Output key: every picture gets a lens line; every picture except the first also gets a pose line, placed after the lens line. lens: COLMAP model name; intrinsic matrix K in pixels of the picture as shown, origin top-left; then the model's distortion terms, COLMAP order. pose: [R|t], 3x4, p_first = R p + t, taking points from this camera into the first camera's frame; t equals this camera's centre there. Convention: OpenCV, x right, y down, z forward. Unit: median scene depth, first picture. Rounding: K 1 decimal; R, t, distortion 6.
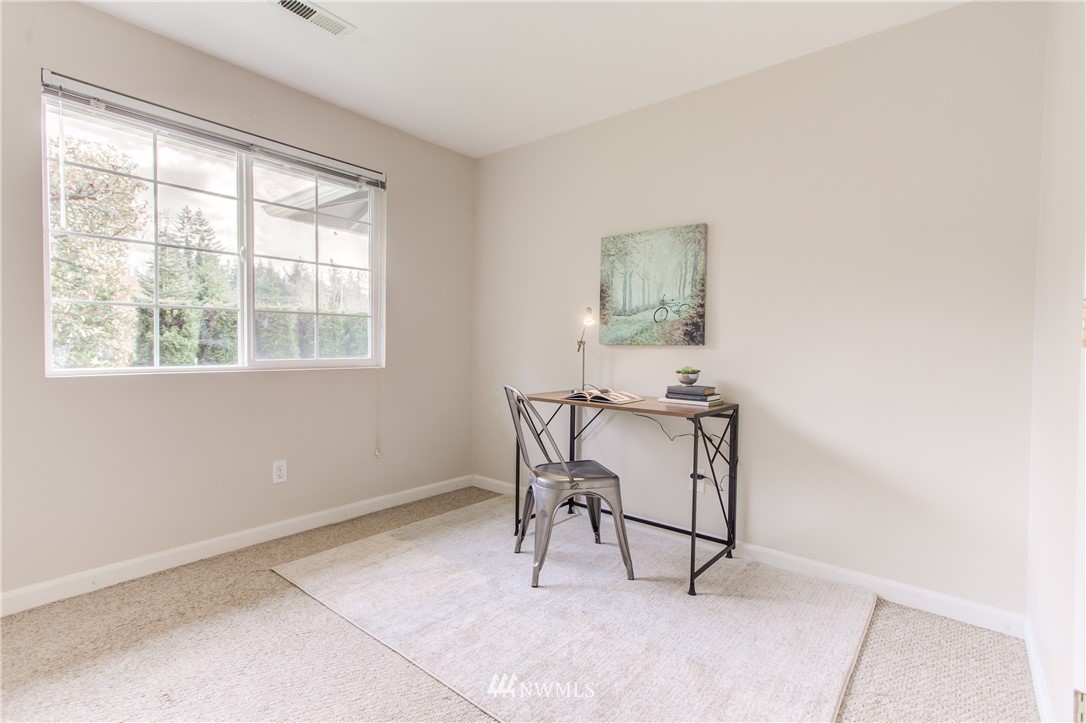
lens RADIAL K [[516.2, 0, 546.0], [0, 516.2, 356.8], [0, 0, 1]] dist [0.014145, 0.001891]
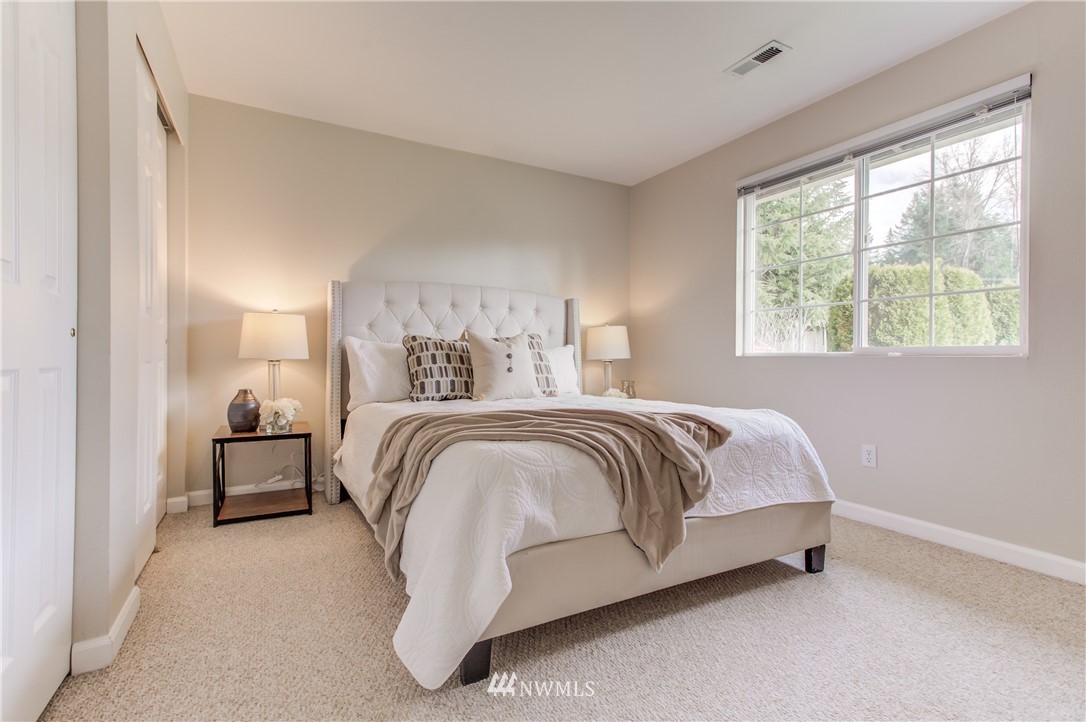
lens RADIAL K [[516.2, 0, 546.0], [0, 516.2, 356.3], [0, 0, 1]] dist [0.014145, 0.001891]
pose [[-0.370006, -0.010512, -0.928970, 0.676298], [-0.029016, 0.999579, 0.000246, 0.044232], [0.928576, 0.027046, -0.370155, 0.787318]]
